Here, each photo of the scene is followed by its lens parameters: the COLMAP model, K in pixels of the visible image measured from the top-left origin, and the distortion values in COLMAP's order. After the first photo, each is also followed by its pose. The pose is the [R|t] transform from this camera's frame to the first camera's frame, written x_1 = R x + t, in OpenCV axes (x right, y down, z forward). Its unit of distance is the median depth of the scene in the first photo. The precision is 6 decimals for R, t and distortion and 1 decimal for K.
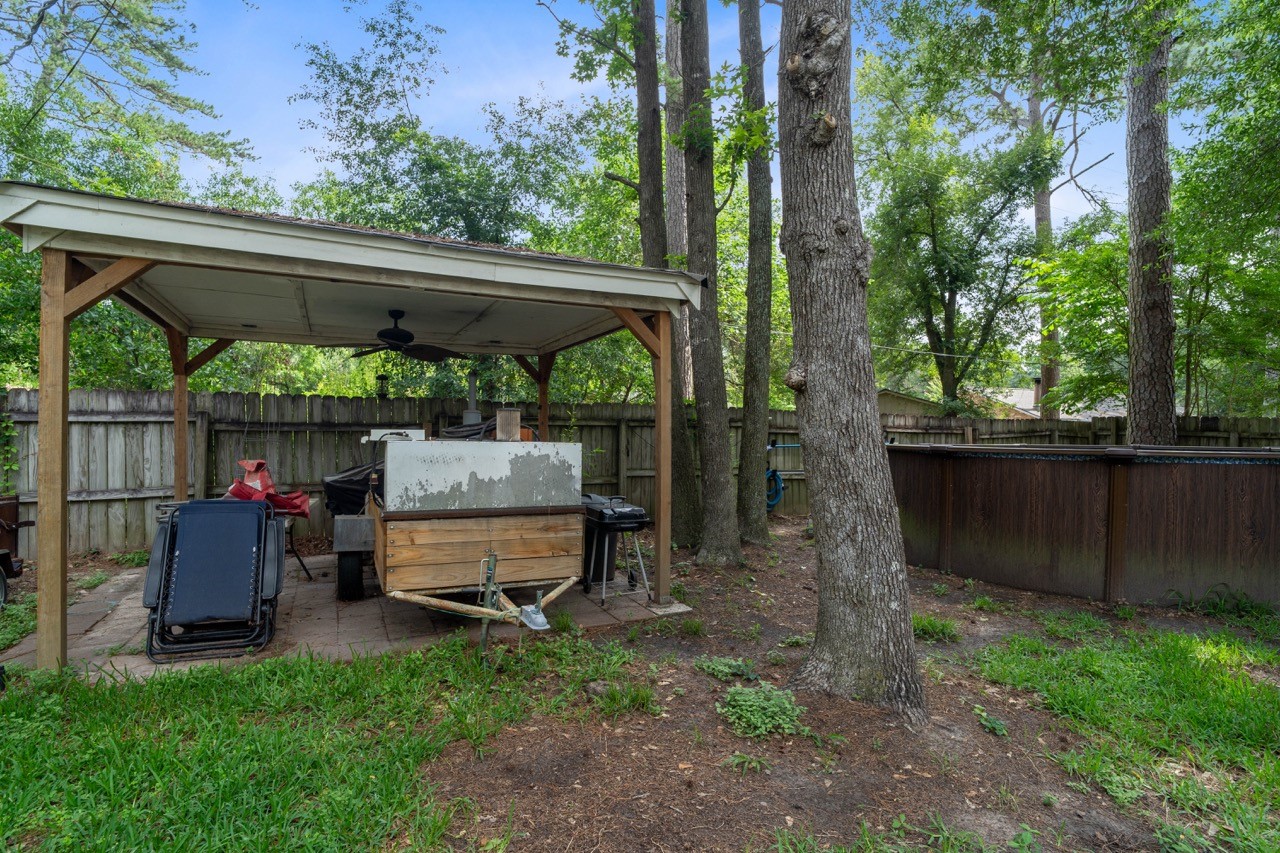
lens RADIAL K [[631.4, 0, 642.5], [0, 631.4, 438.4], [0, 0, 1]] dist [-0.014996, 0.000348]
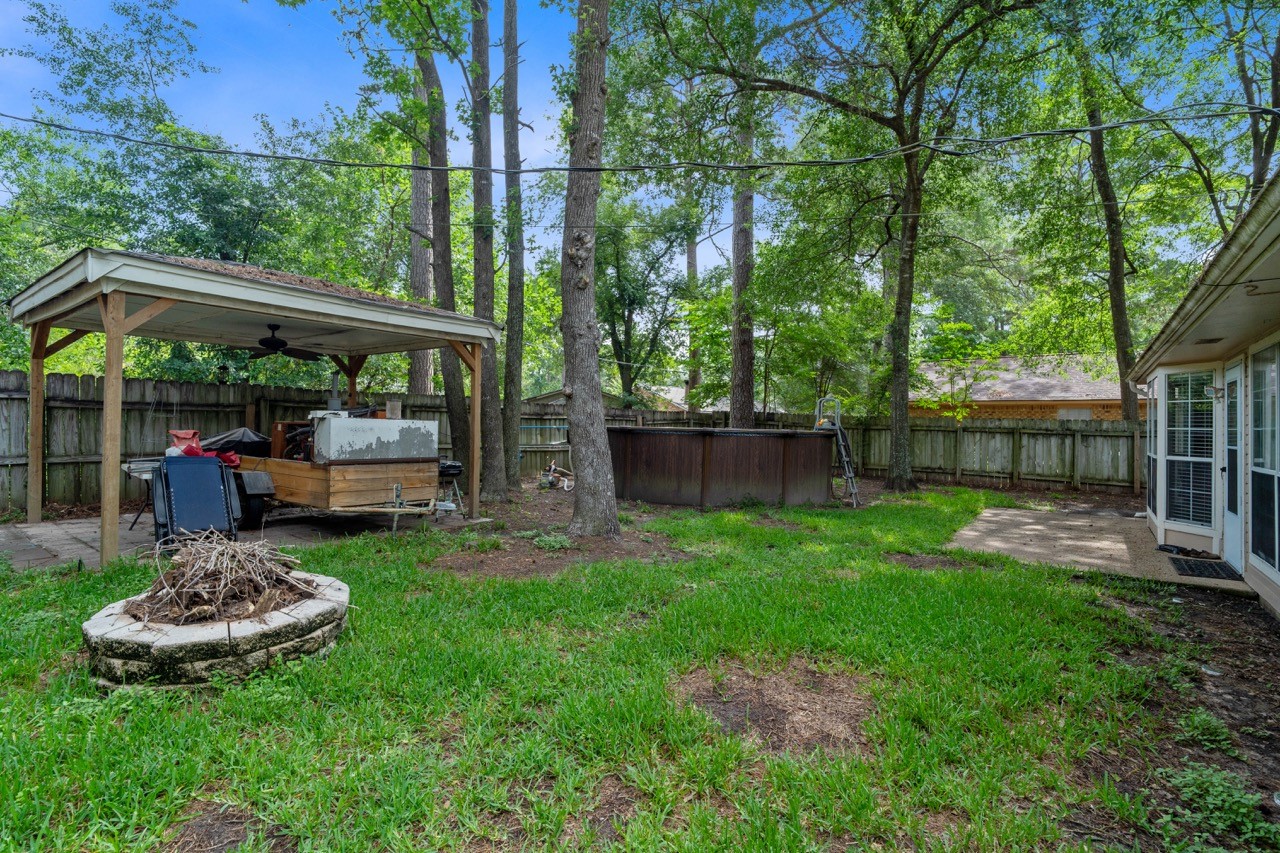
lens RADIAL K [[612.7, 0, 633.5], [0, 612.7, 425.1], [0, 0, 1]] dist [-0.012726, 0.000334]
pose [[0.892732, 0.011278, 0.450446, -0.077042], [-0.012051, 0.999927, -0.001152, 0.002910], [-0.450426, -0.004400, 0.892803, -0.150181]]
